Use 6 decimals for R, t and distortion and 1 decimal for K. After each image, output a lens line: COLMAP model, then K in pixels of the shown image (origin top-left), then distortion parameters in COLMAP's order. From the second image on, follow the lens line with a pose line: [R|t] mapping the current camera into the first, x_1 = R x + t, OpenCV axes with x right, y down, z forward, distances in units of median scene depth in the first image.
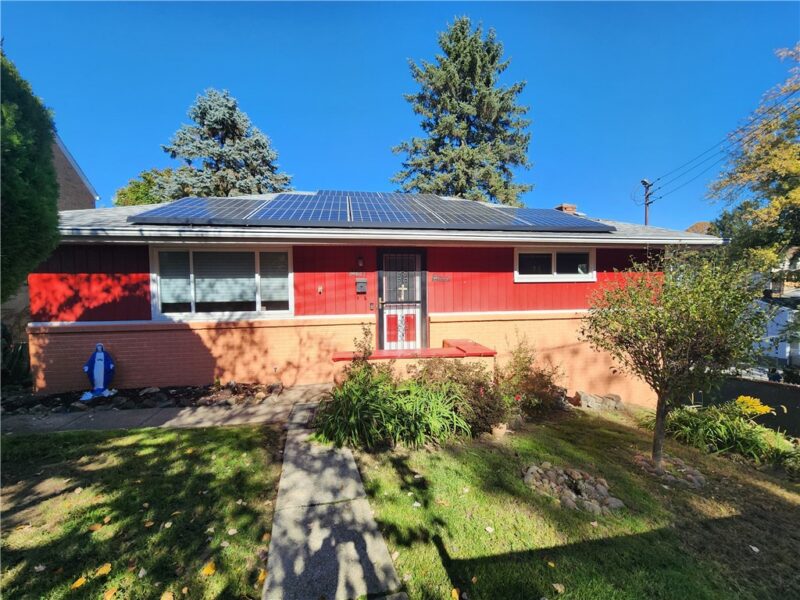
lens RADIAL K [[329.8, 0, 400.3], [0, 329.8, 298.6], [0, 0, 1]] dist [-0.003759, 0.000986]
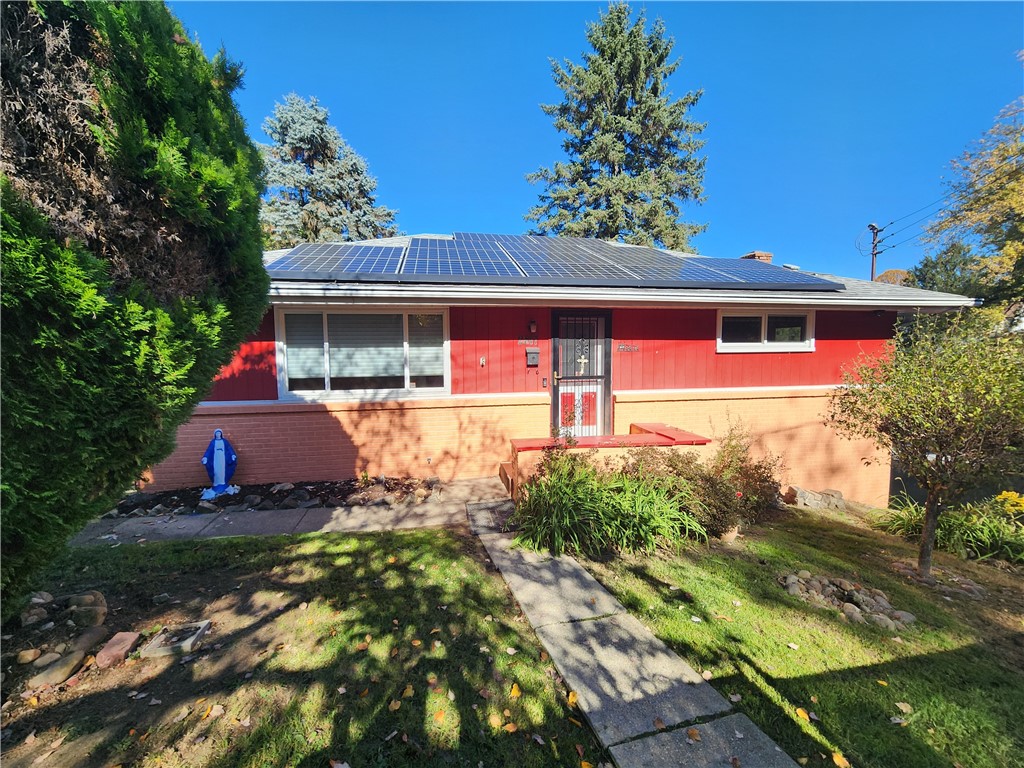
lens RADIAL K [[422.1, 0, 512.4], [0, 422.1, 382.2], [0, 0, 1]] dist [-0.003759, 0.000986]
pose [[0.999902, 0.001415, 0.013929, -0.188421], [-0.001925, 0.999325, 0.036686, -0.015361], [-0.013867, -0.036709, 0.999230, -0.031615]]
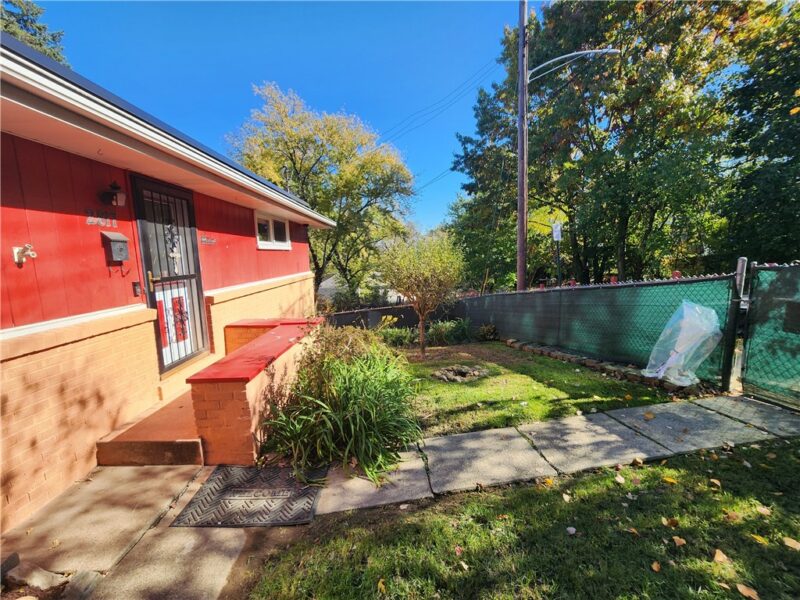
lens RADIAL K [[329.8, 0, 400.3], [0, 329.8, 298.6], [0, 0, 1]] dist [-0.003759, 0.000986]
pose [[0.167487, -0.126707, 0.977698, -0.550062], [0.060096, 0.991175, 0.118159, 0.002798], [-0.984041, 0.038966, 0.173624, 0.523651]]
